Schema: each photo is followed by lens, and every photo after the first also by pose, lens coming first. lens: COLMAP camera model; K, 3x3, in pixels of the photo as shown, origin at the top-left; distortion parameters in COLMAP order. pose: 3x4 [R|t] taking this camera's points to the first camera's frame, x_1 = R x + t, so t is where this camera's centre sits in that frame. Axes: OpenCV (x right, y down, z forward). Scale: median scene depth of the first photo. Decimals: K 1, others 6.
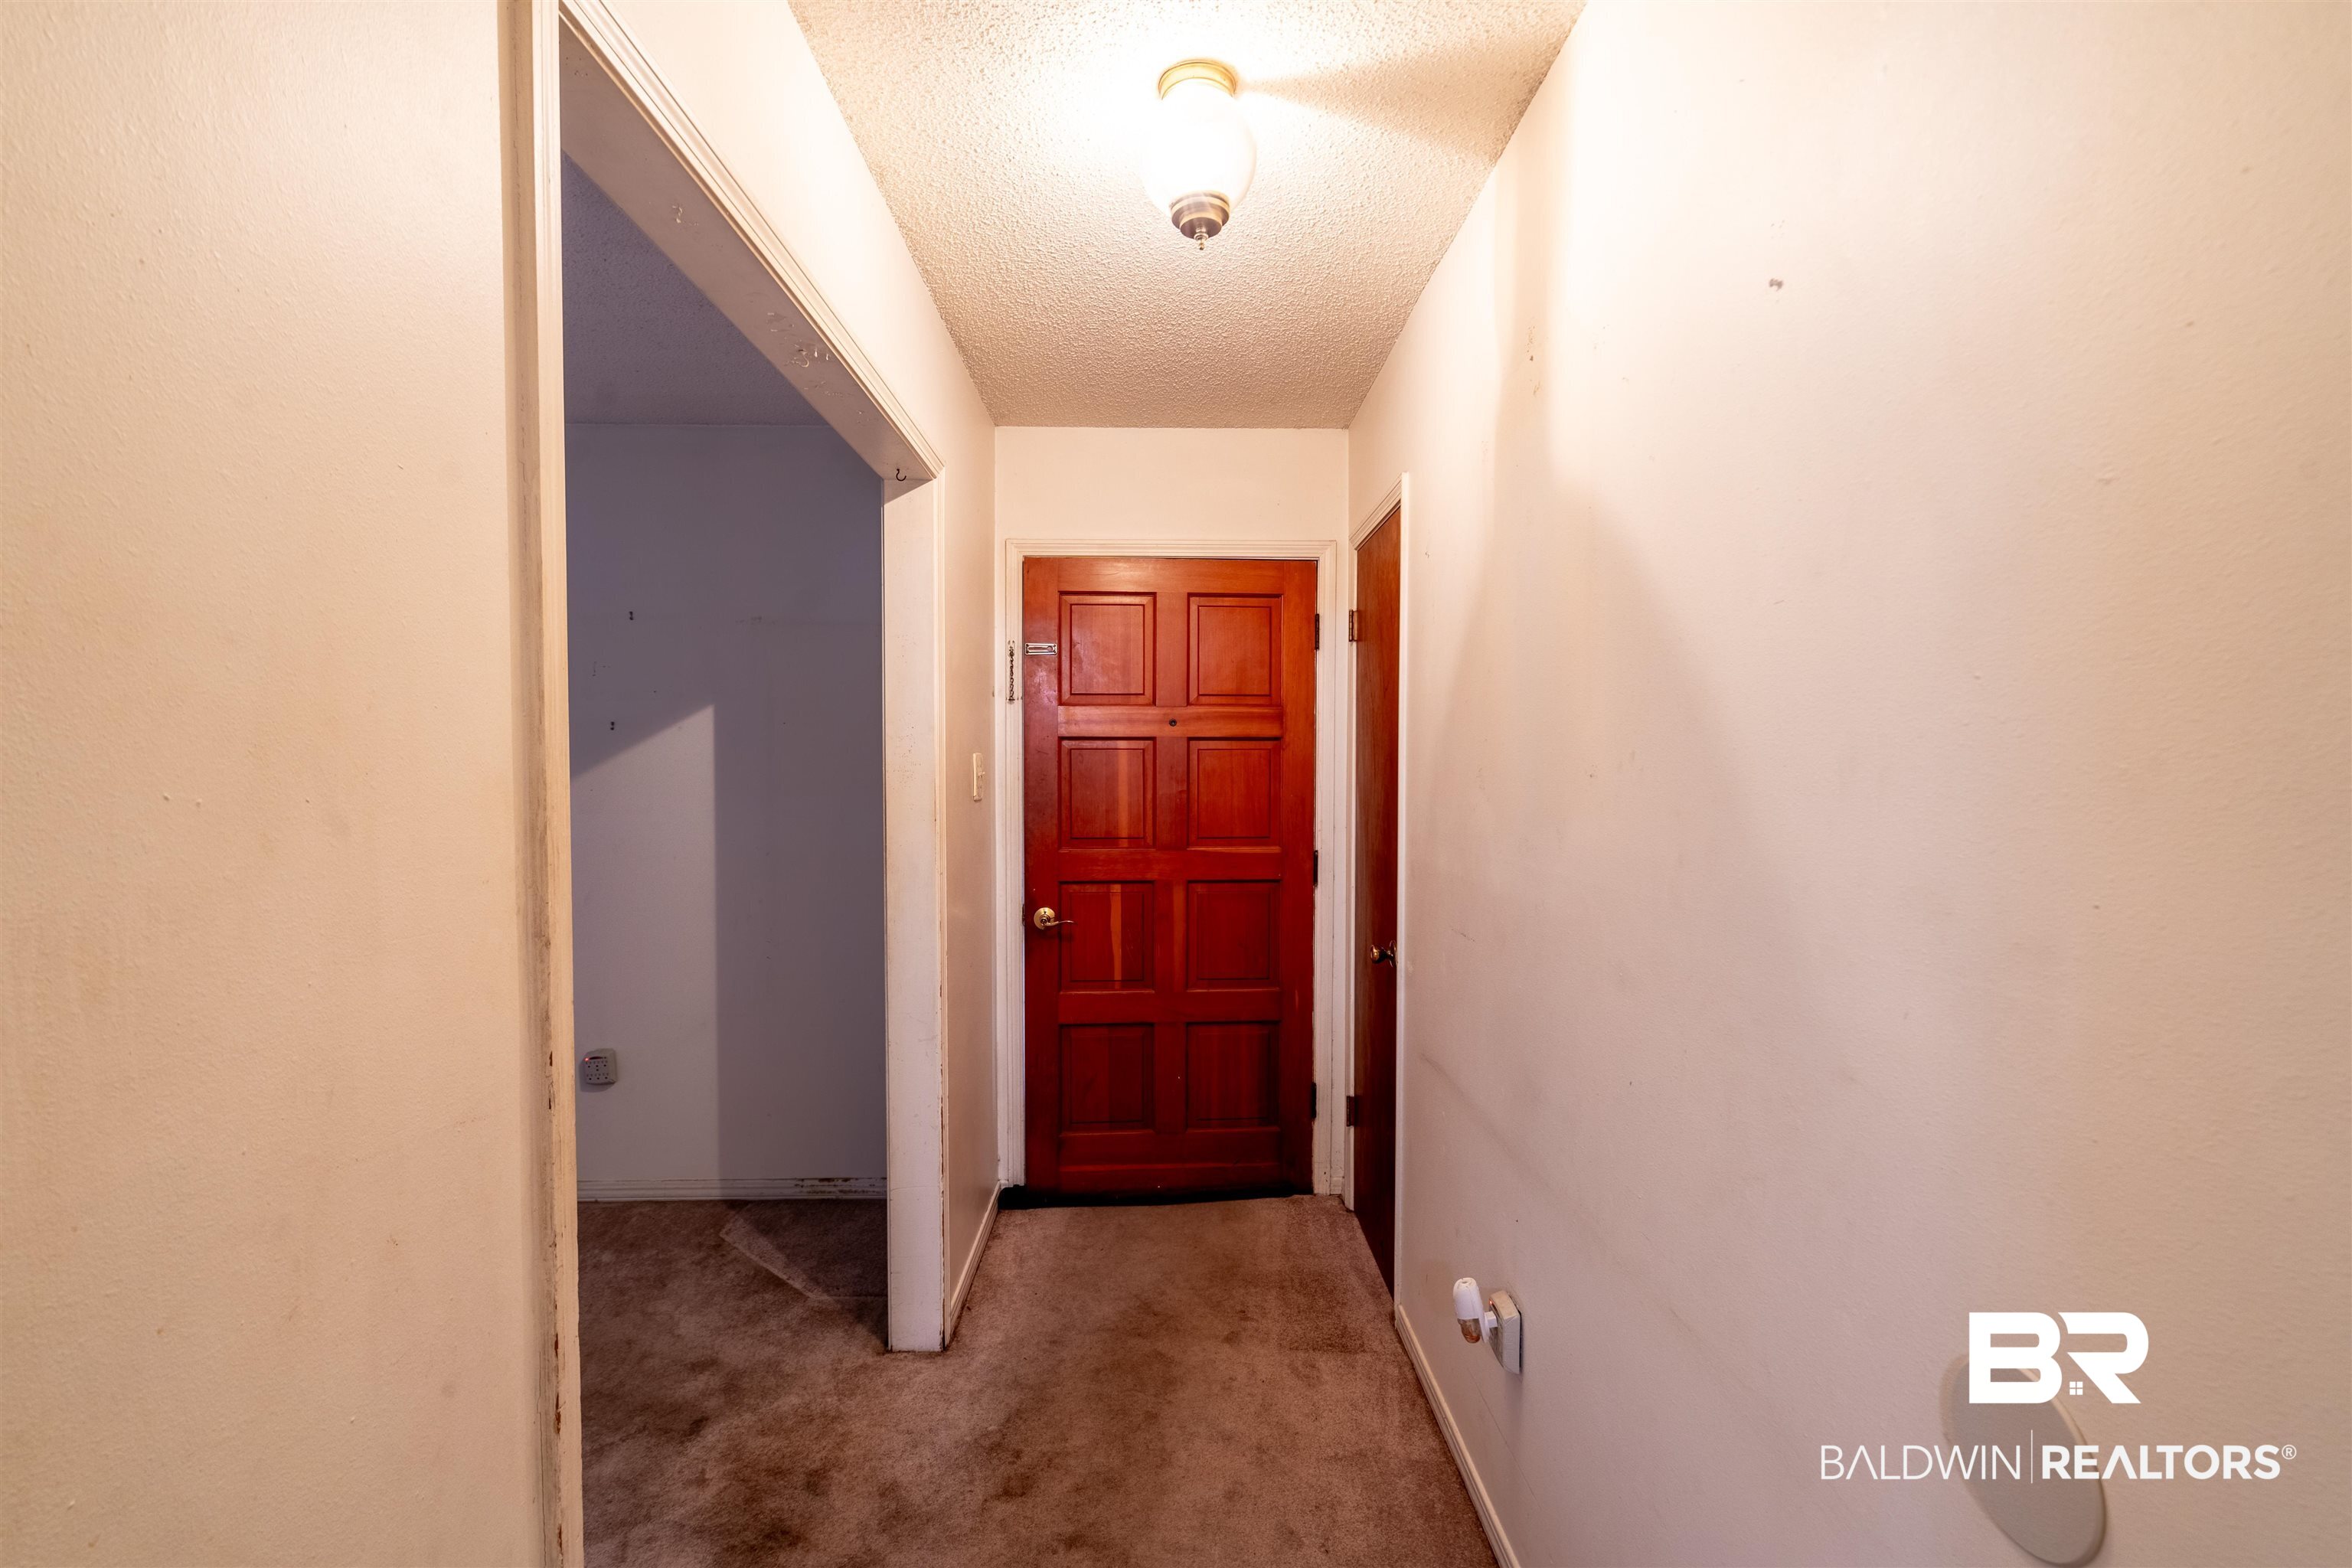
lens RADIAL K [[1066.3, 0, 1184.2], [0, 1066.3, 791.4], [0, 0, 1]] dist [-0.002911, 0.000239]
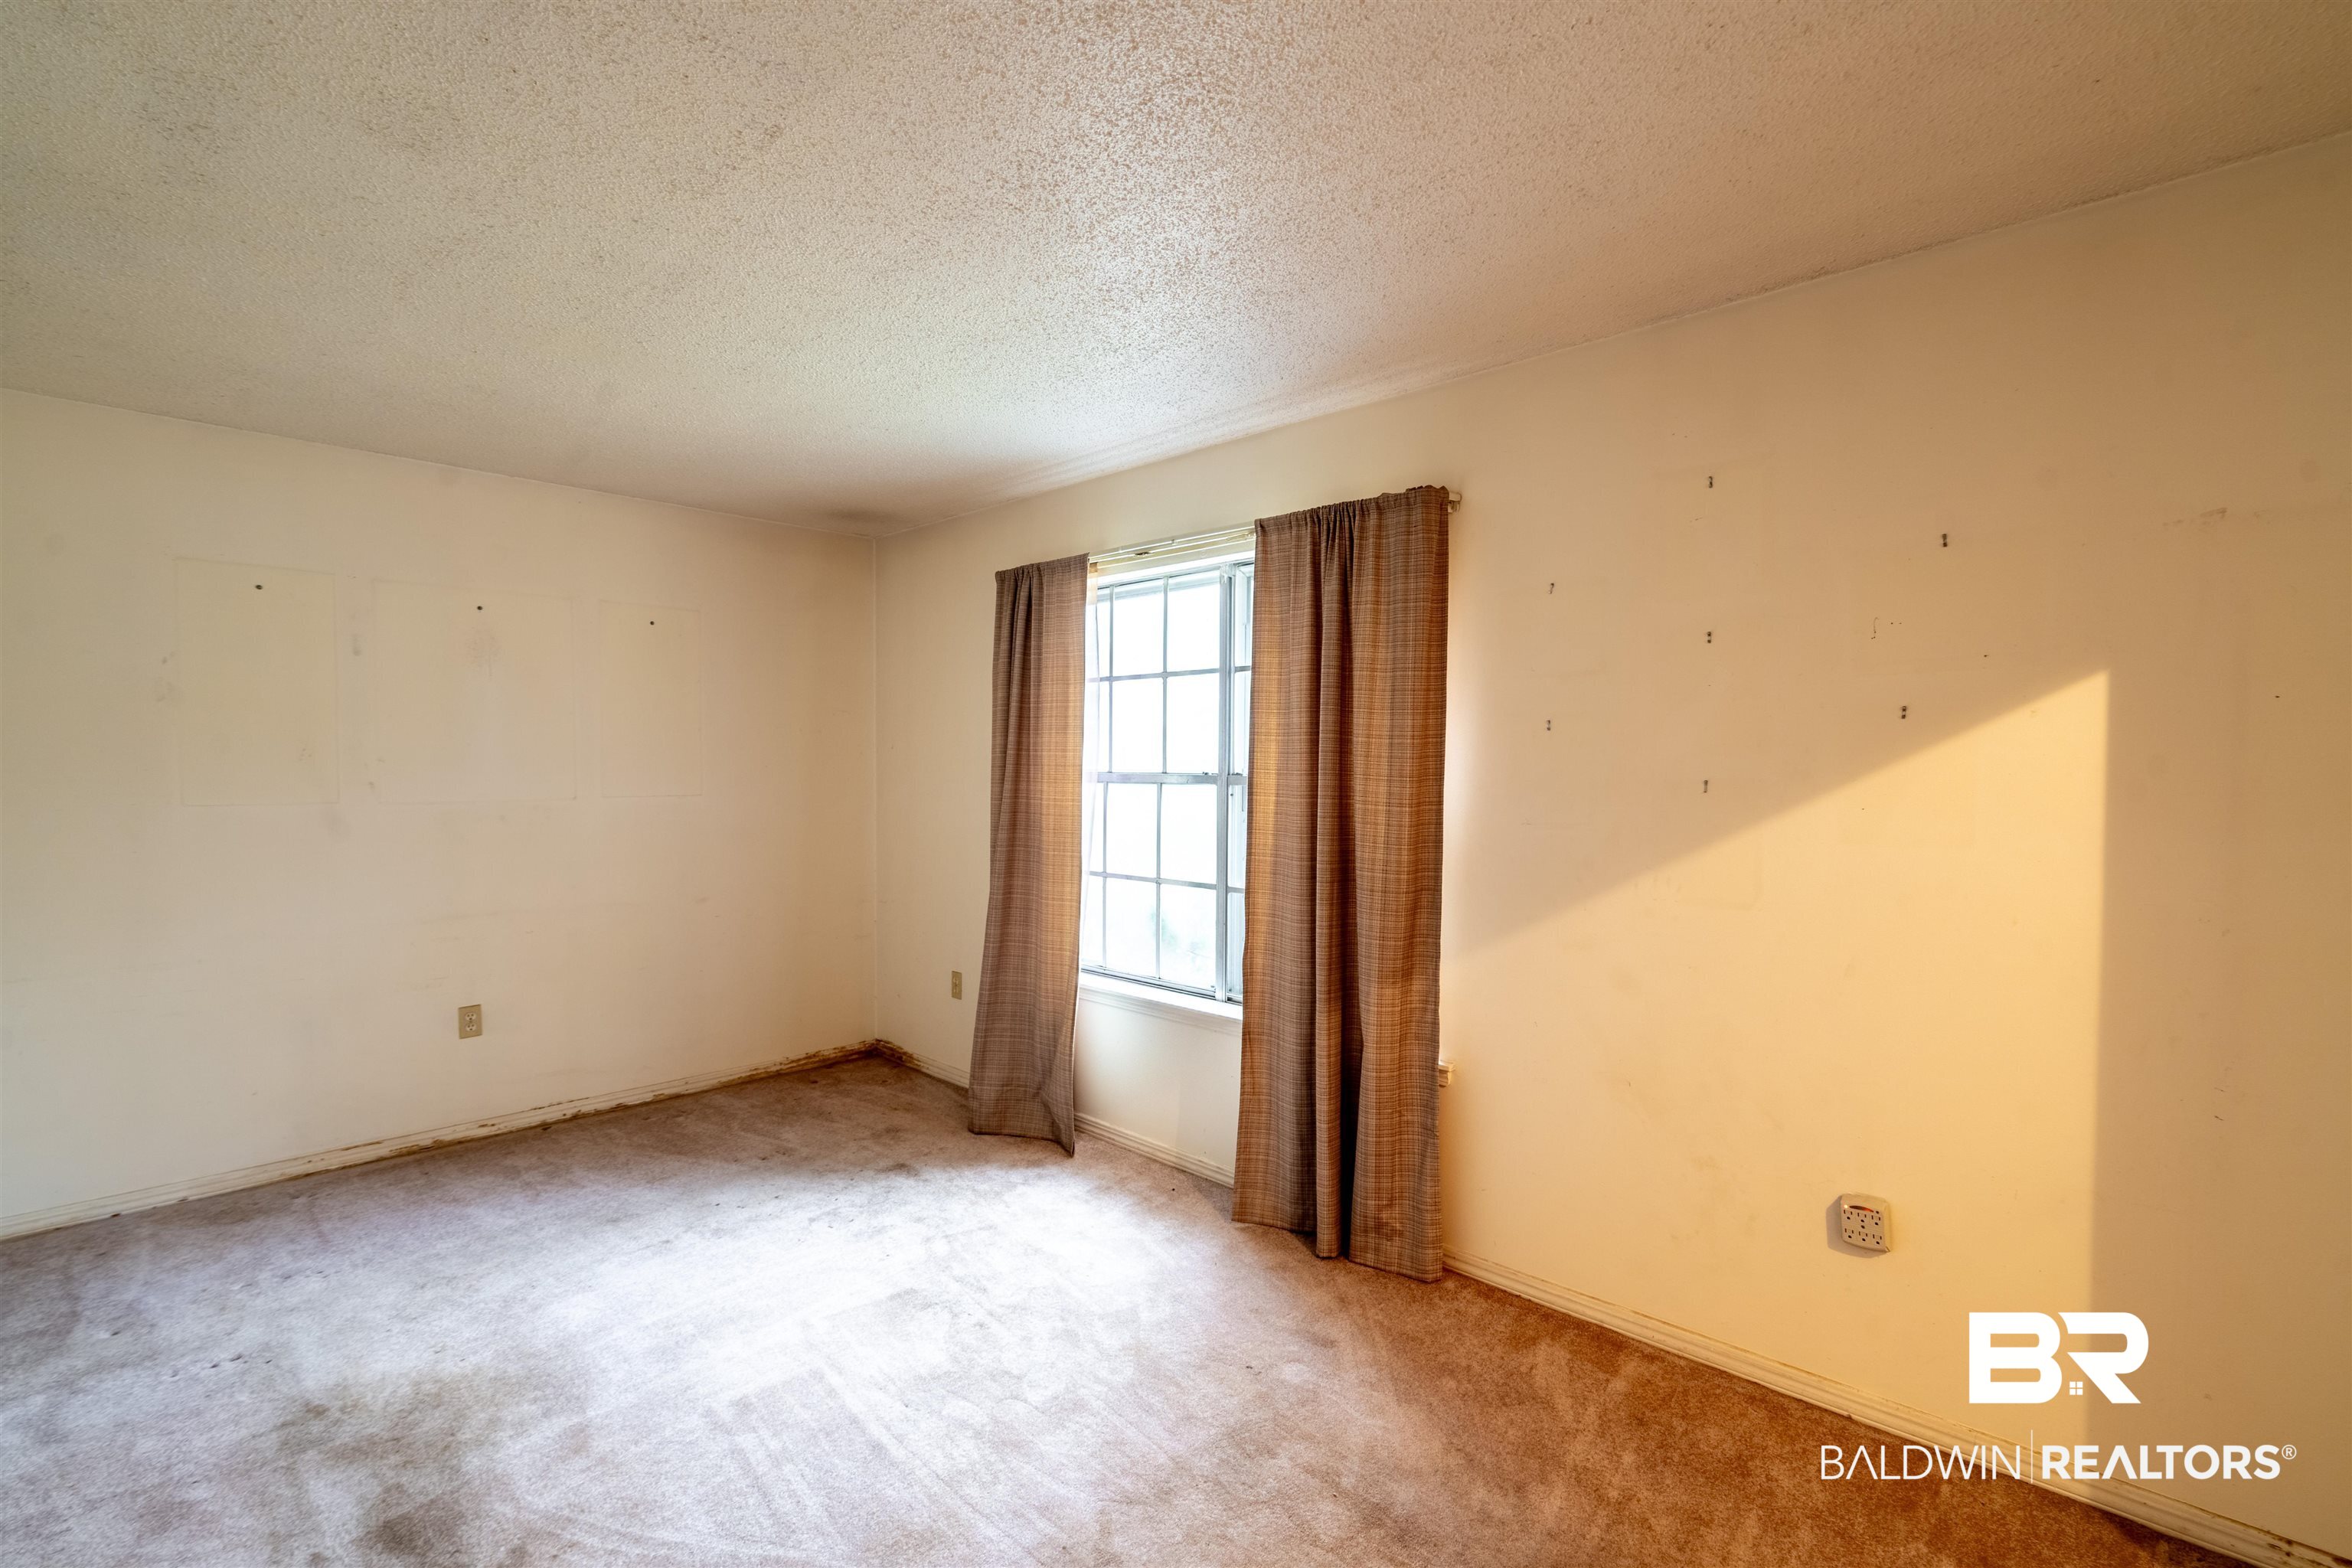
lens RADIAL K [[1066.3, 0, 1184.2], [0, 1066.3, 791.4], [0, 0, 1]] dist [-0.002911, 0.000239]
pose [[0.695998, 0.014866, -0.717890, -0.517926], [-0.028244, 0.999579, -0.006683, 0.005851], [0.717488, 0.024927, 0.696125, 0.307315]]
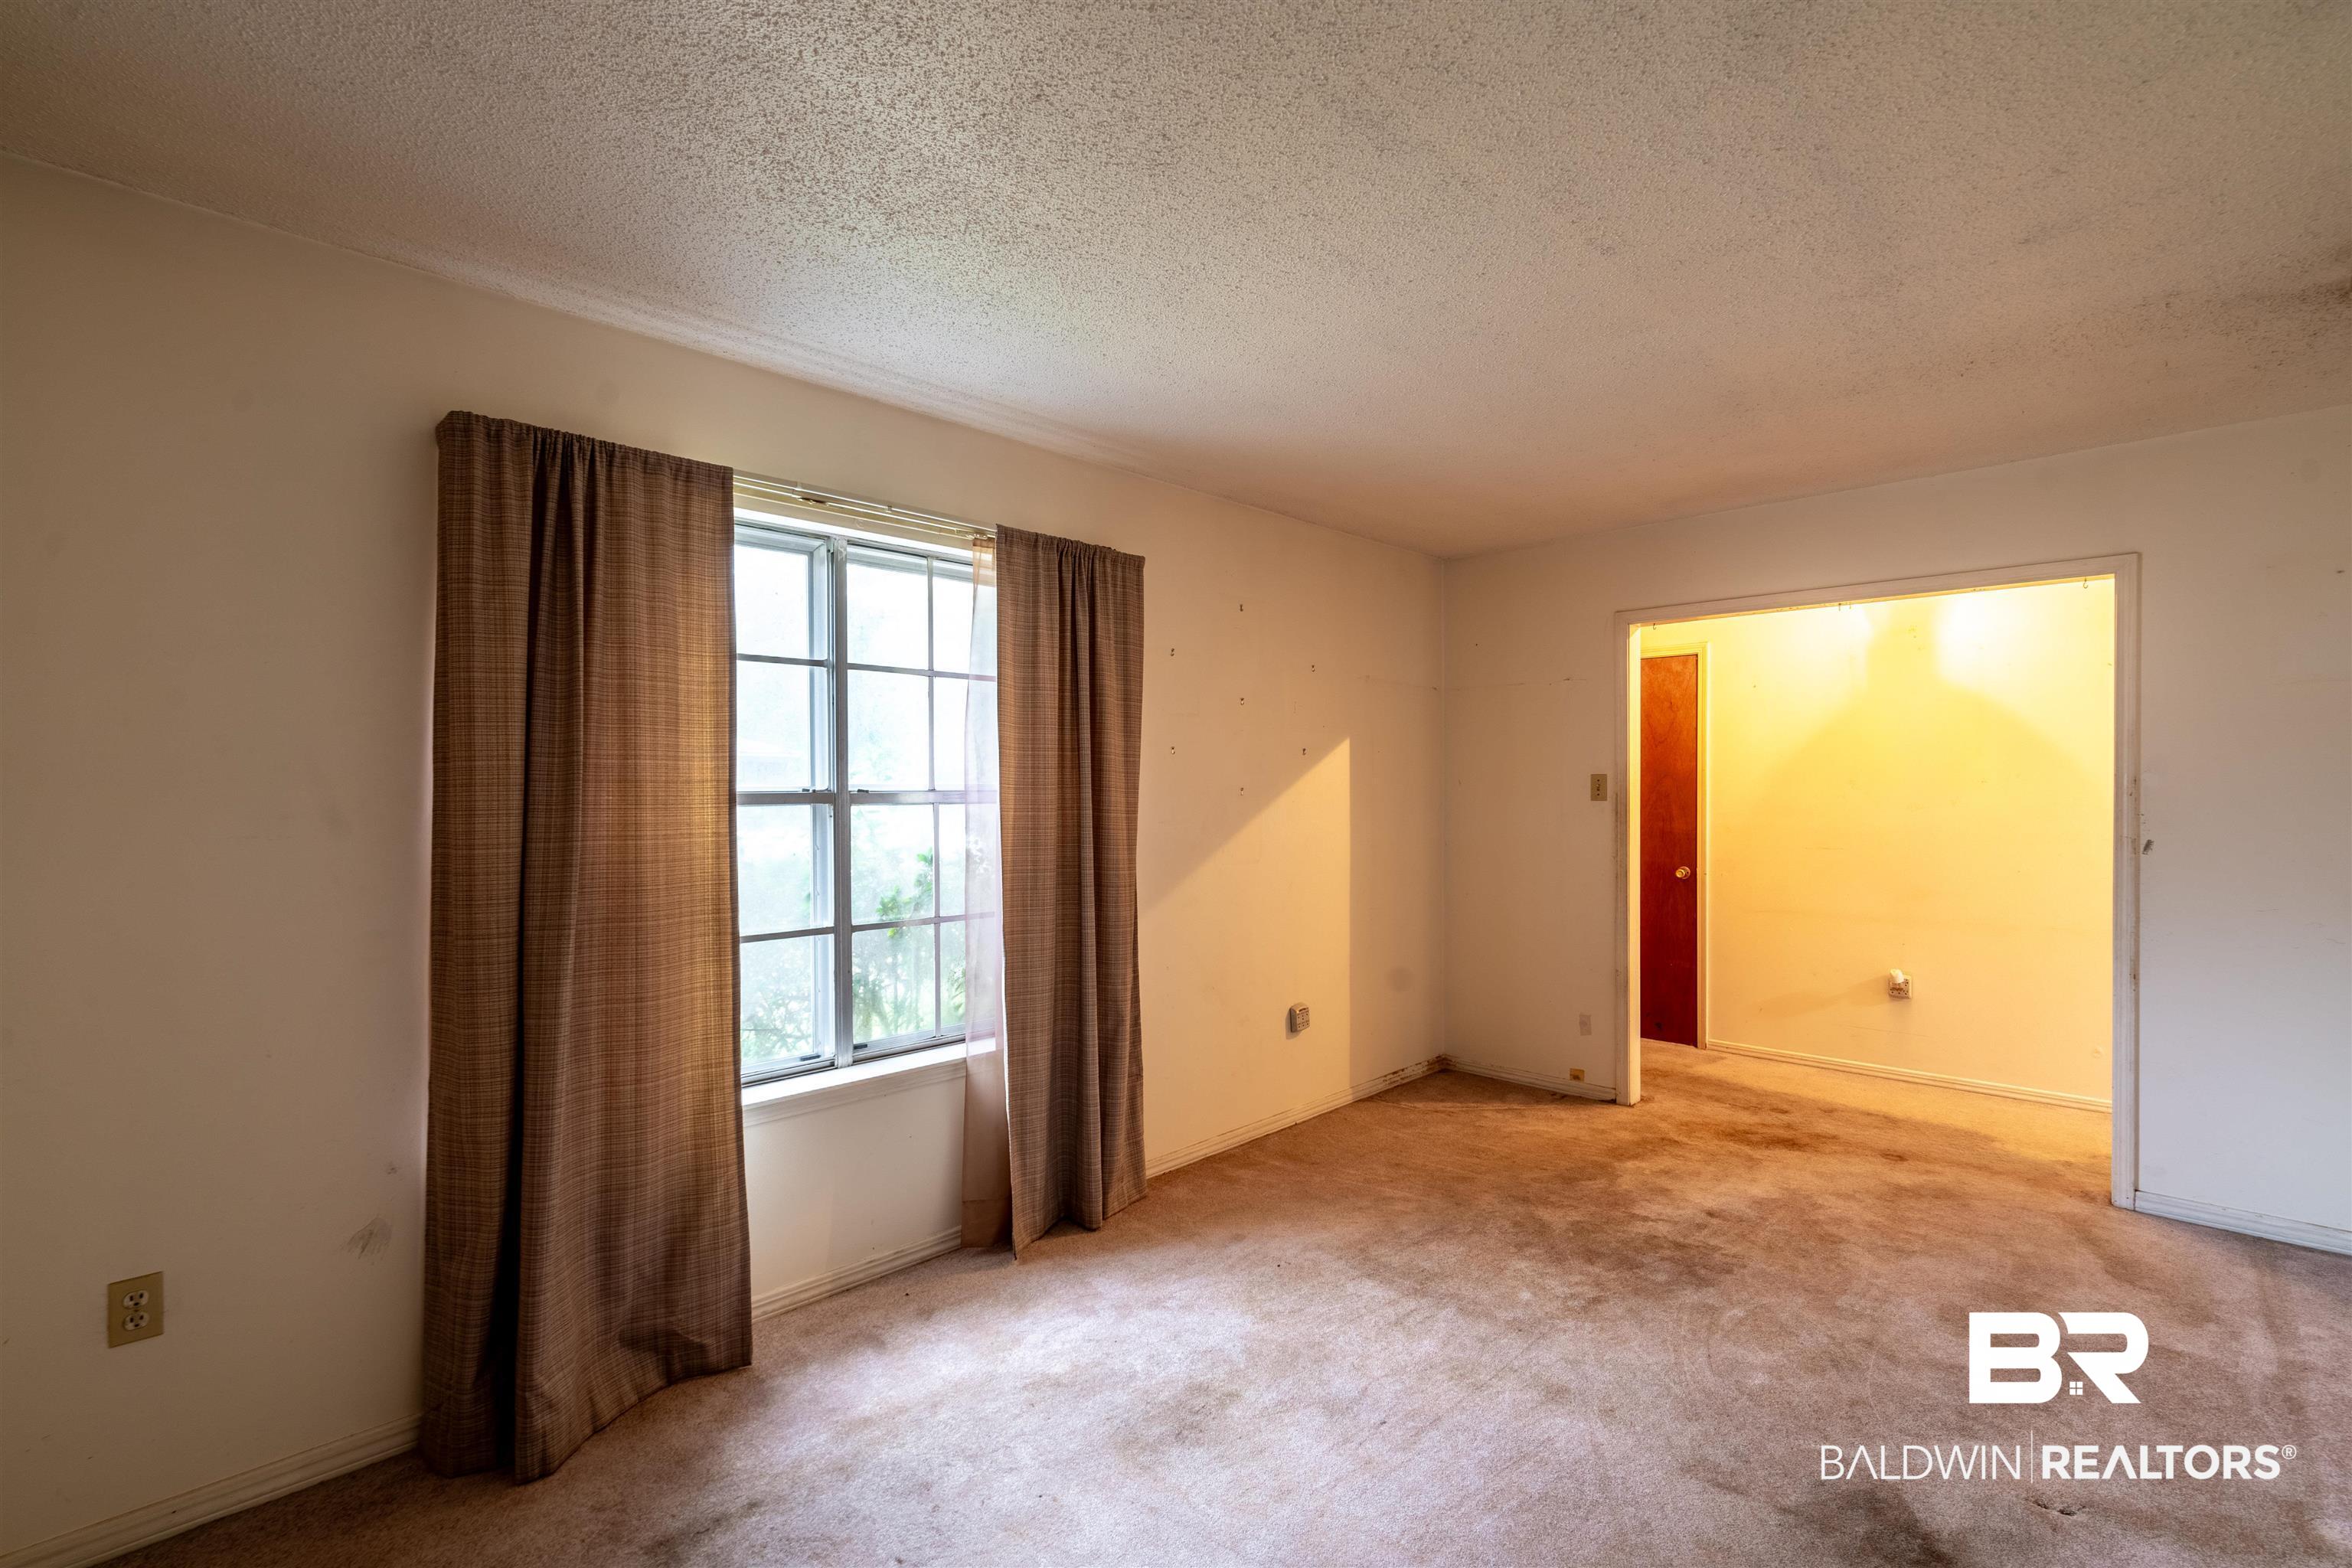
lens RADIAL K [[1066.3, 0, 1184.2], [0, 1066.3, 791.4], [0, 0, 1]] dist [-0.002911, 0.000239]
pose [[0.722056, -0.014542, 0.691681, -2.138177], [0.030578, 0.999473, -0.010908, -0.004791], [-0.691158, 0.029026, 0.722121, 0.222850]]
